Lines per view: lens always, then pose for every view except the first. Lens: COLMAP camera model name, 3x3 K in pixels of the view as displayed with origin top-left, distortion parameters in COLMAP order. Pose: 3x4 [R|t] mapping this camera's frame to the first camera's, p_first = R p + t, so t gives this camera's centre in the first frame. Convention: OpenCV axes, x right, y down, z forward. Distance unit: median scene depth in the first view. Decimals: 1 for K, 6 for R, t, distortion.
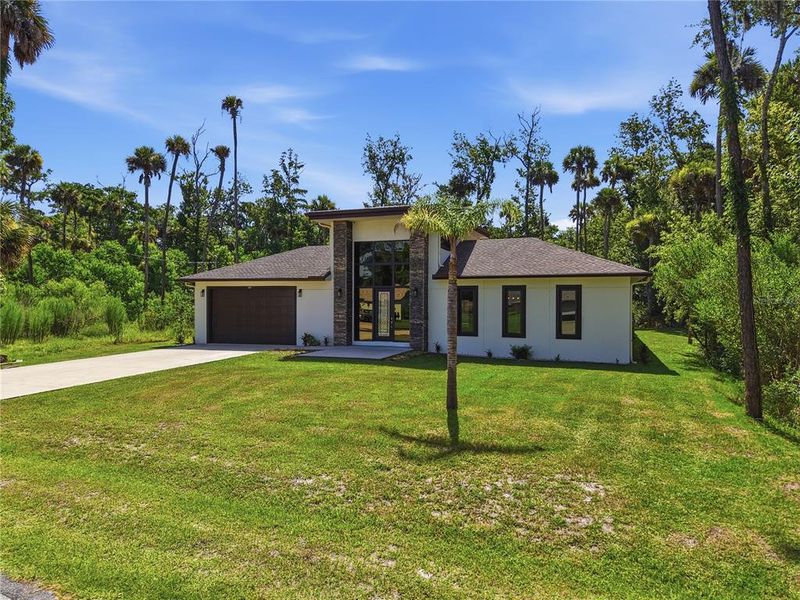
lens RADIAL K [[538.0, 0, 398.2], [0, 538.0, 297.6], [0, 0, 1]] dist [0.030555, -0.001835]
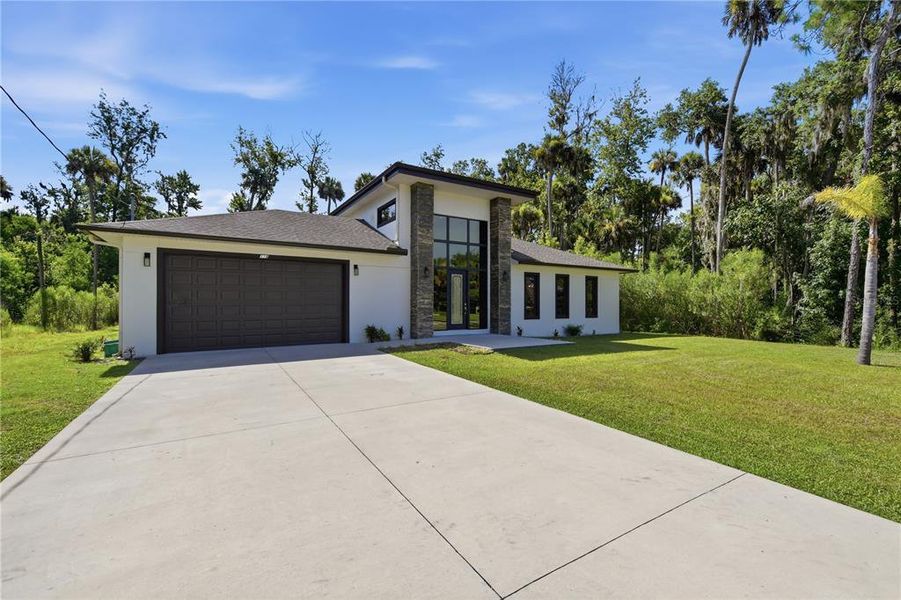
lens RADIAL K [[395.7, 0, 465.1], [0, 395.7, 300.8], [0, 0, 1]] dist [-0.003461, -0.002757]
pose [[0.596458, 0.006058, 0.802621, -0.542054], [-0.002924, 0.999981, -0.005375, 0.036732], [-0.802639, 0.000859, 0.596465, 0.591772]]
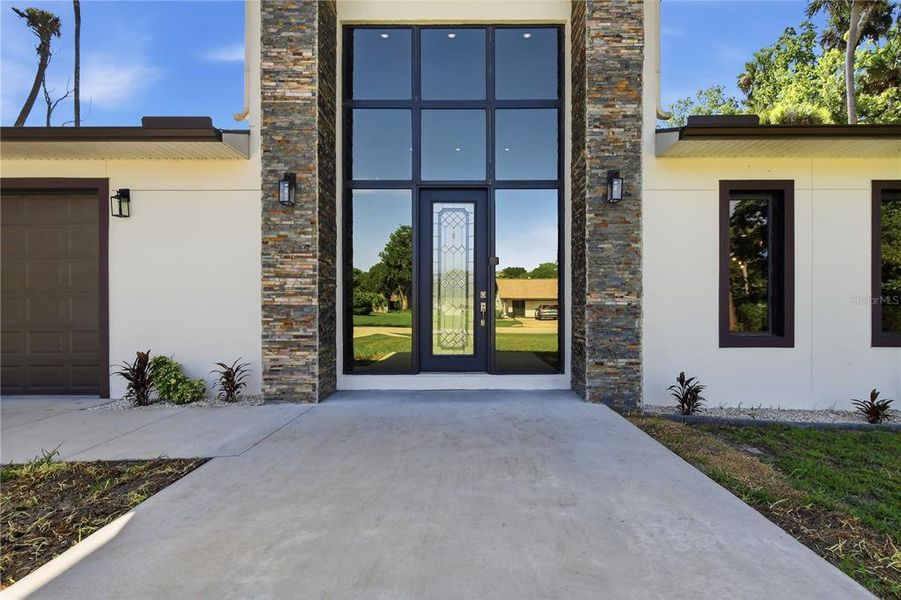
lens RADIAL K [[395.7, 0, 460.8], [0, 395.7, 299.0], [0, 0, 1]] dist [-0.003461, -0.002757]
pose [[0.937044, -0.004282, 0.349186, -0.096797], [0.001764, 0.999970, 0.007528, 0.039795], [-0.349208, -0.006438, 0.937023, 0.790277]]
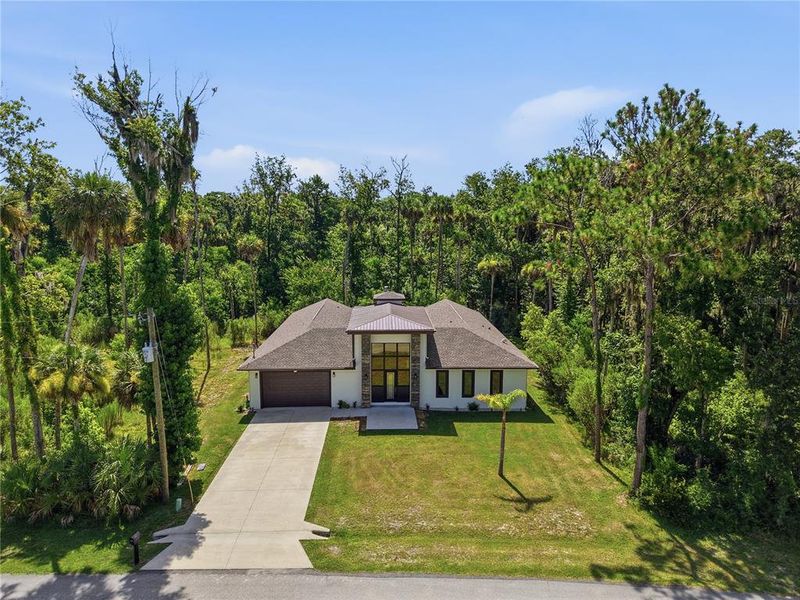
lens RADIAL K [[538.0, 0, 401.3], [0, 538.0, 305.7], [0, 0, 1]] dist [0.030555, -0.001835]
pose [[0.922076, -0.059738, 0.382370, -0.610322], [-0.004161, 0.986428, 0.164144, -0.481333], [-0.386986, -0.152945, 0.909313, -0.477886]]
